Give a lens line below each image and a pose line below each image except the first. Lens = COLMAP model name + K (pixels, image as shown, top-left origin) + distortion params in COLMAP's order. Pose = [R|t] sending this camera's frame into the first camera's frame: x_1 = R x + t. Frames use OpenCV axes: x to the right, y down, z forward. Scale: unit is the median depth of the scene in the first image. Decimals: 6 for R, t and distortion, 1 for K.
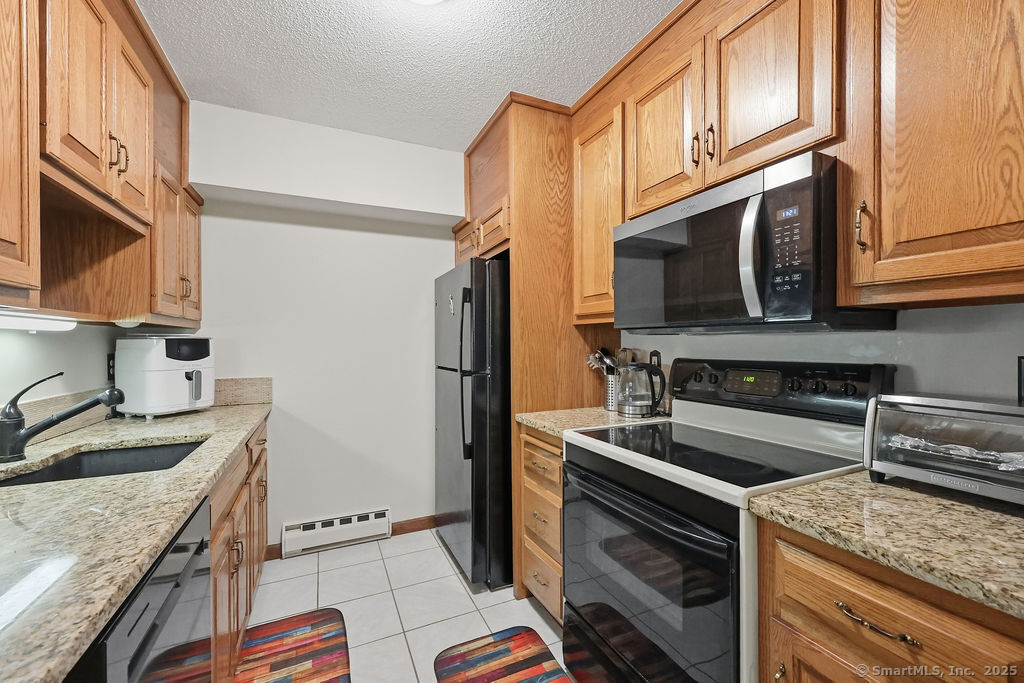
lens RADIAL K [[430.0, 0, 513.7], [0, 430.0, 341.3], [0, 0, 1]] dist [0.001128, -0.000193]
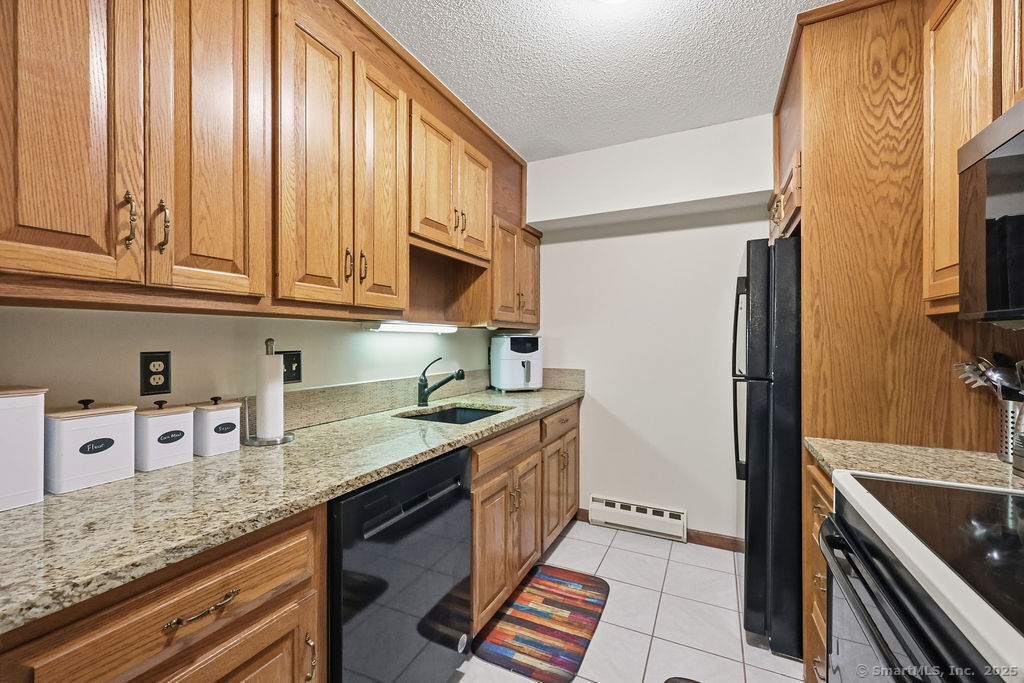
lens RADIAL K [[418.7, 0, 508.8], [0, 418.7, 338.1], [0, 0, 1]] dist [0.000470, 0.000003]
pose [[0.613060, 0.001913, -0.790034, 0.262300], [-0.003395, 0.999994, -0.000213, -0.002953], [0.790029, 0.002813, 0.613063, 0.134069]]
